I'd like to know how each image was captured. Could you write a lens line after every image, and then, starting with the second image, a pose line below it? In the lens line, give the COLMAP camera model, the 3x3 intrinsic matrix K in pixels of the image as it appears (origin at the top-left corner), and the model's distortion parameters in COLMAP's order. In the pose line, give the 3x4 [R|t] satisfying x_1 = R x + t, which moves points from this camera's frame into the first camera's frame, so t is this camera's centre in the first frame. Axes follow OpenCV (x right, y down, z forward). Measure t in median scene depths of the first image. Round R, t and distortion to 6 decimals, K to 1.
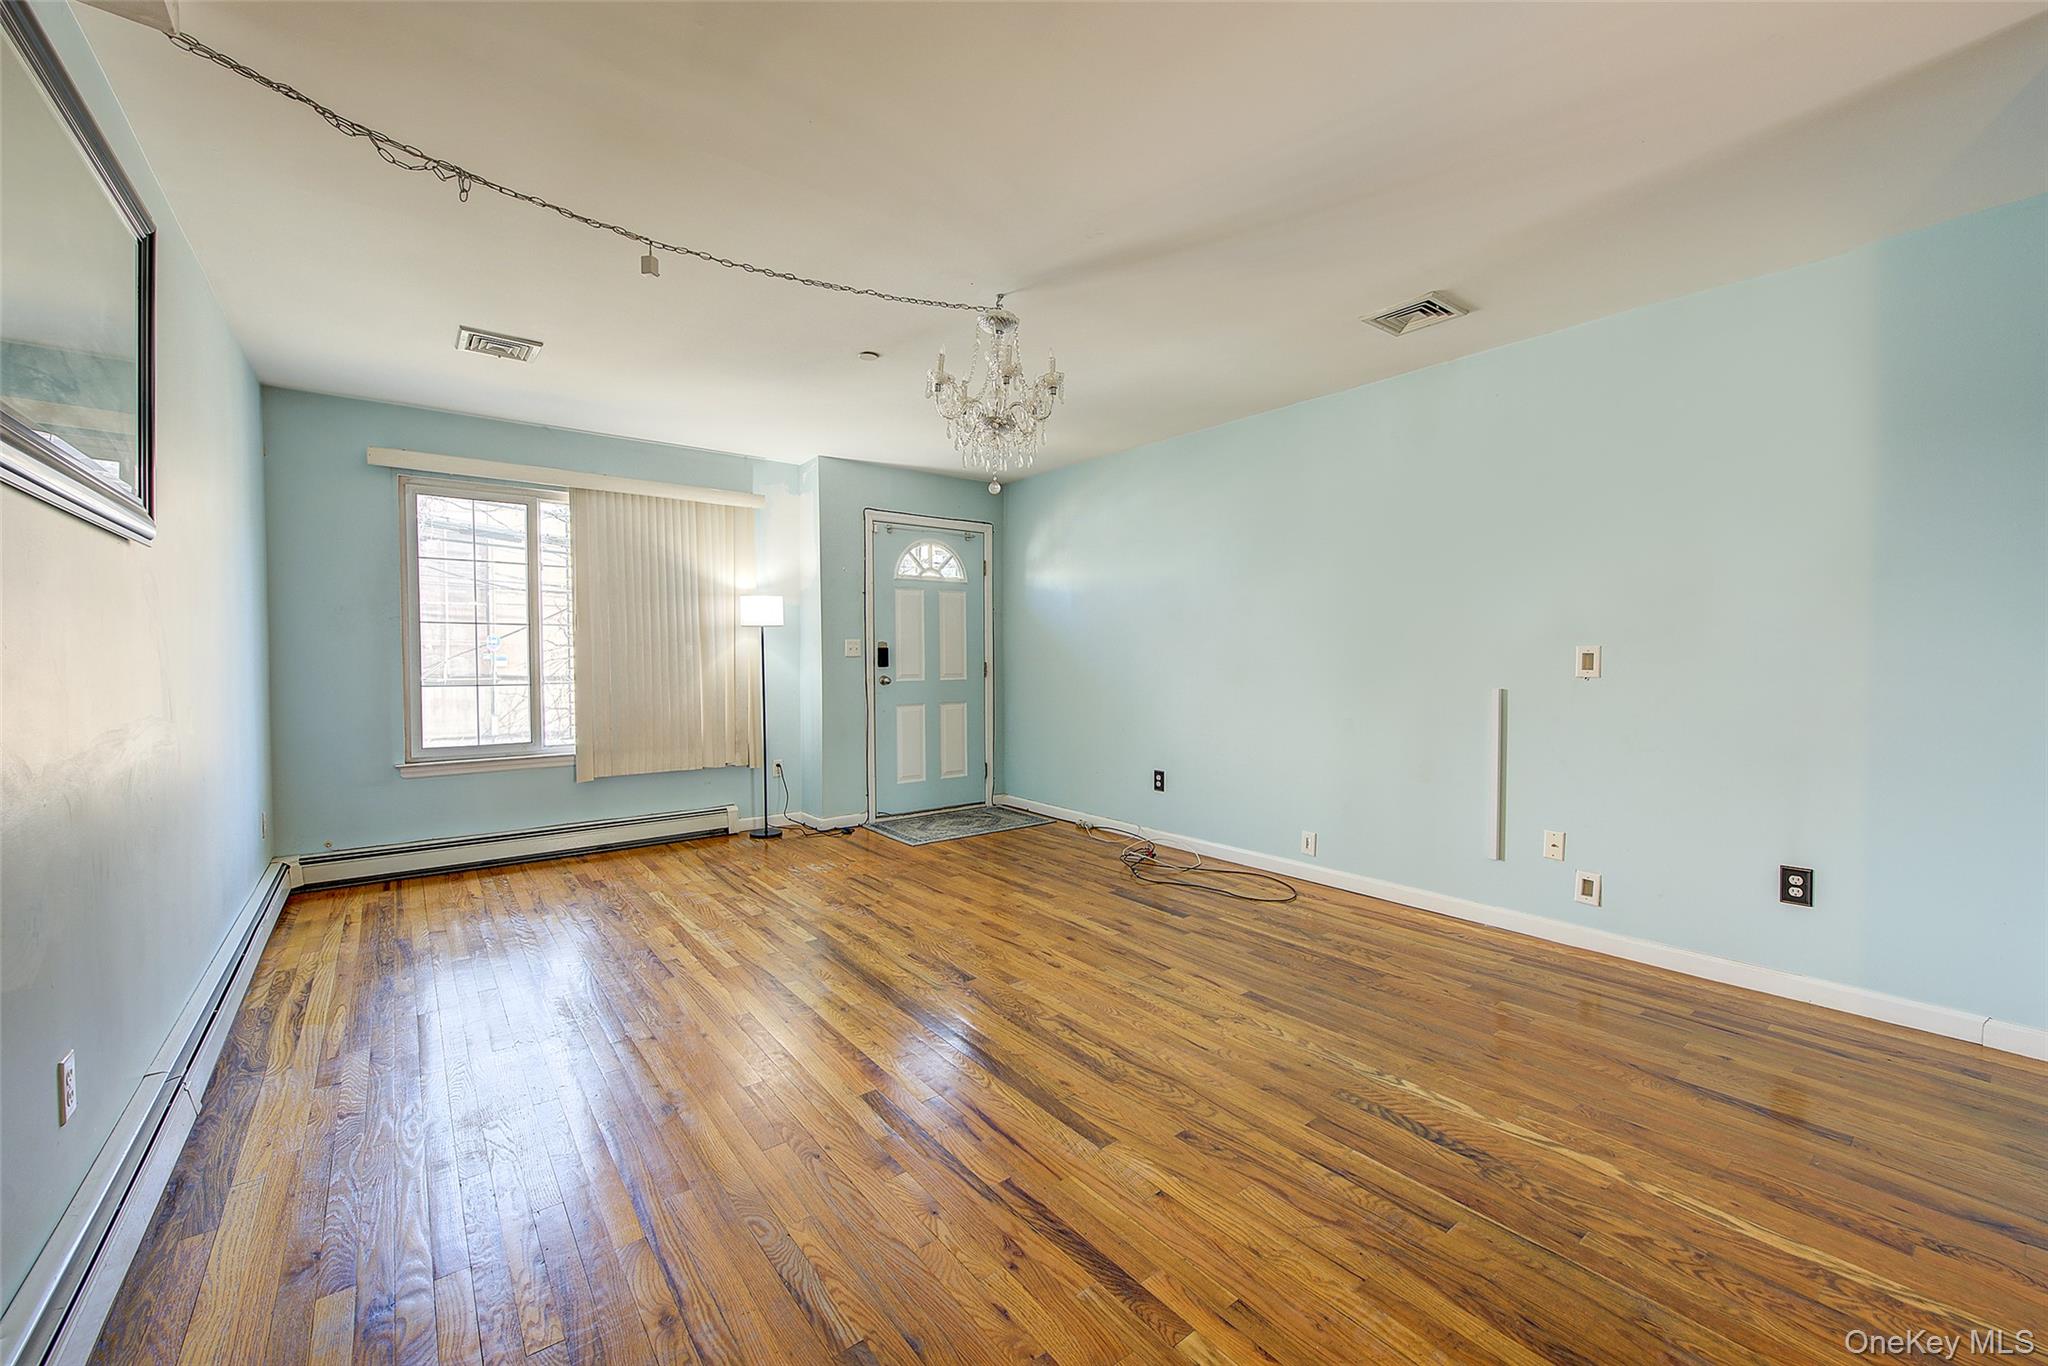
lens RADIAL K [[802.8, 0, 1027.6], [0, 802.8, 678.3], [0, 0, 1]] dist [-0.000132, -0.000013]
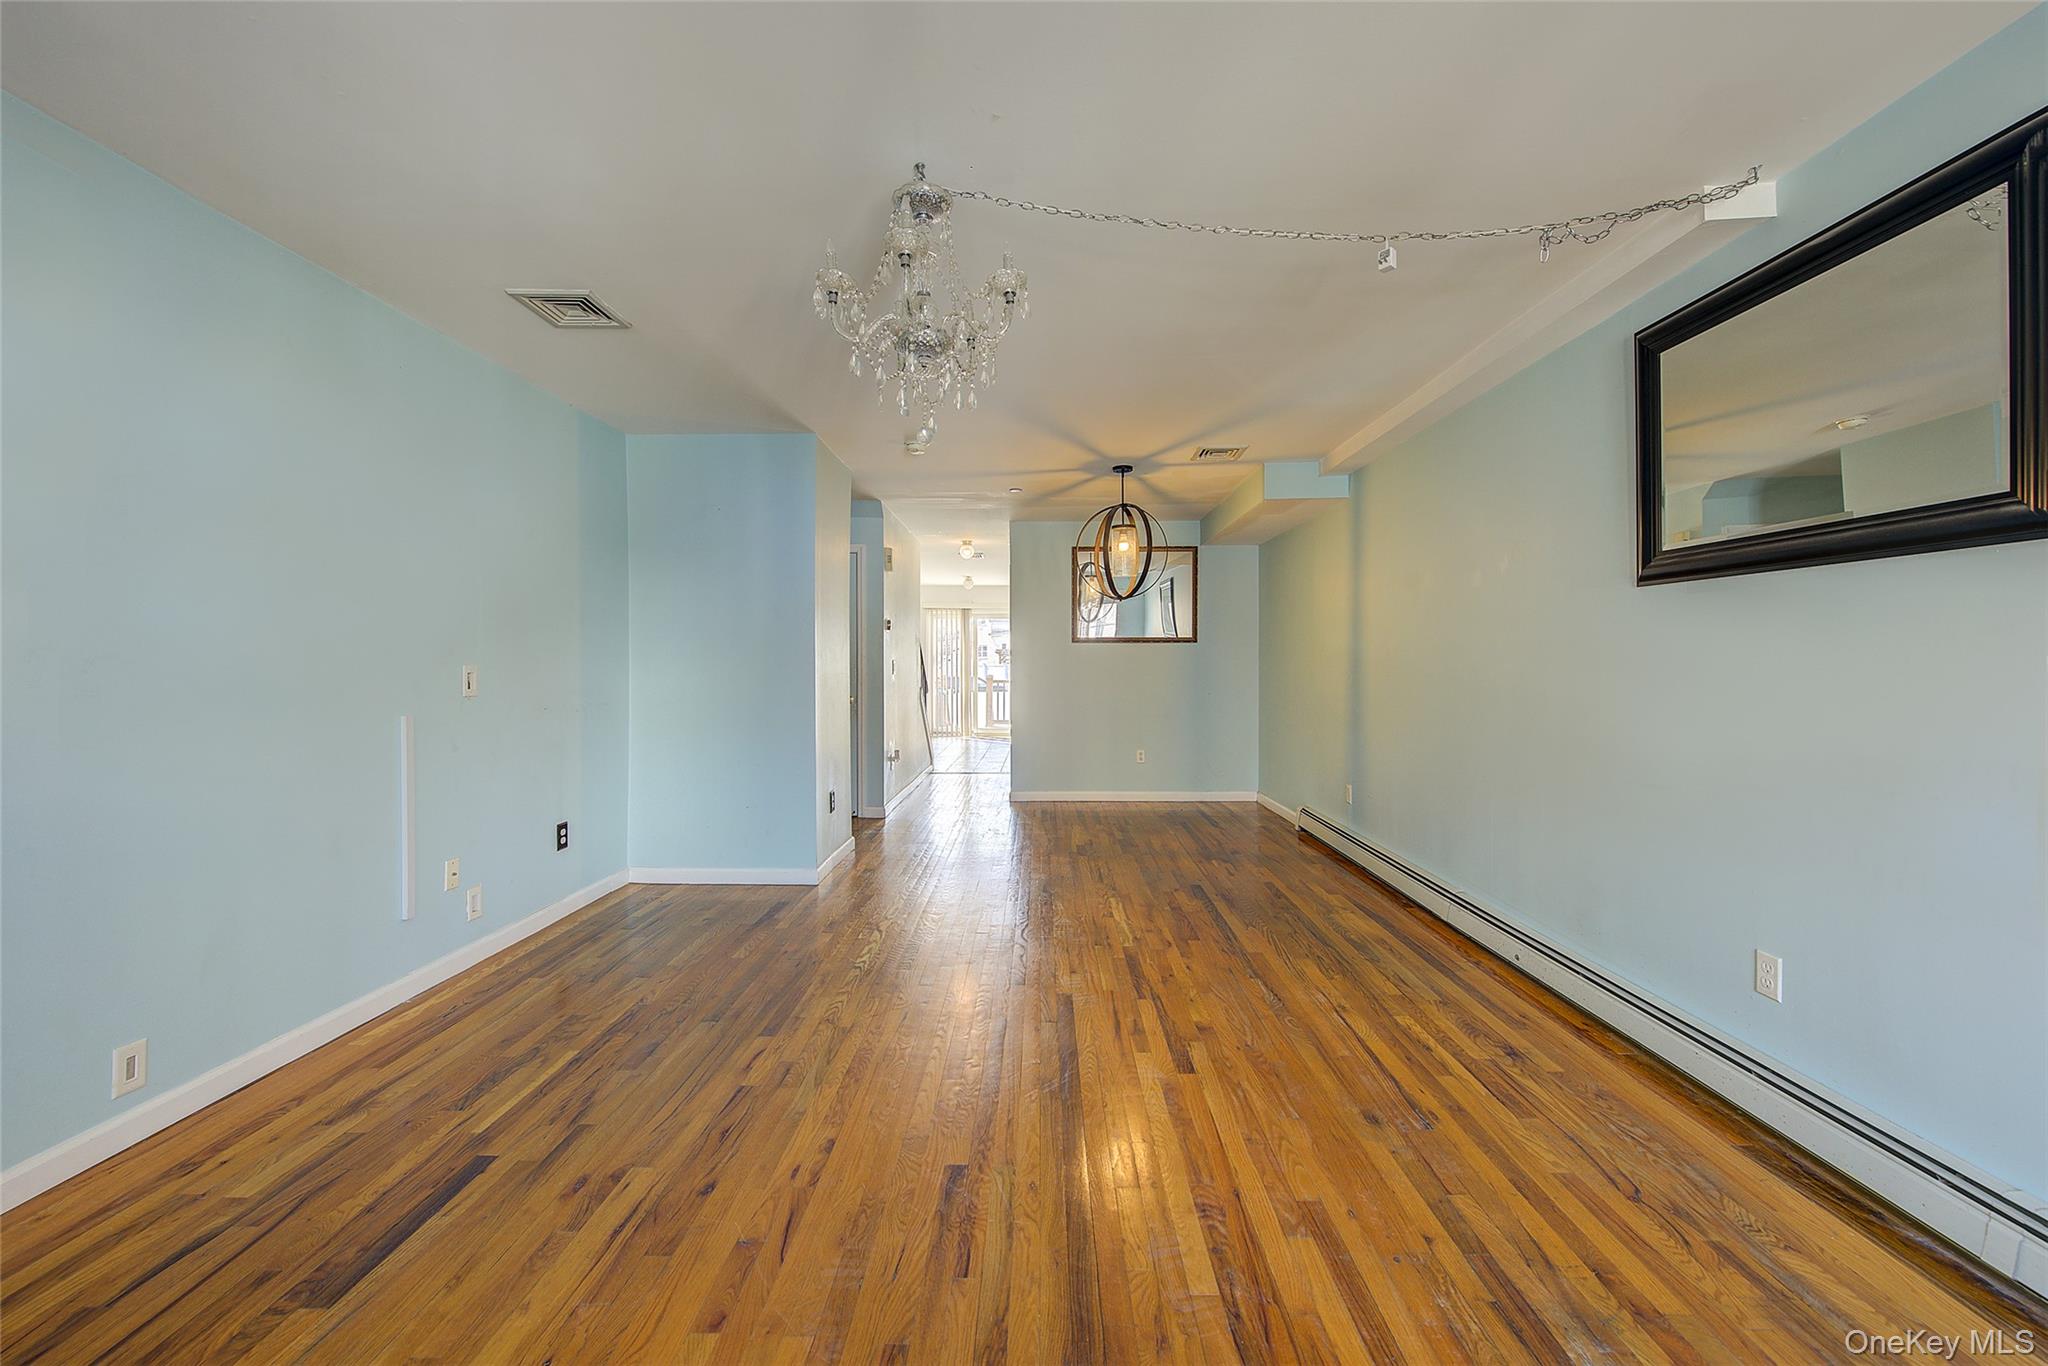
lens RADIAL K [[802.8, 0, 1024.8], [0, 802.8, 673.0], [0, 0, 1]] dist [-0.000132, -0.000013]
pose [[-0.773379, -0.003743, 0.633933, -0.498339], [0.020187, 0.999330, 0.030527, -0.049317], [-0.633623, 0.036406, -0.772785, 1.361164]]
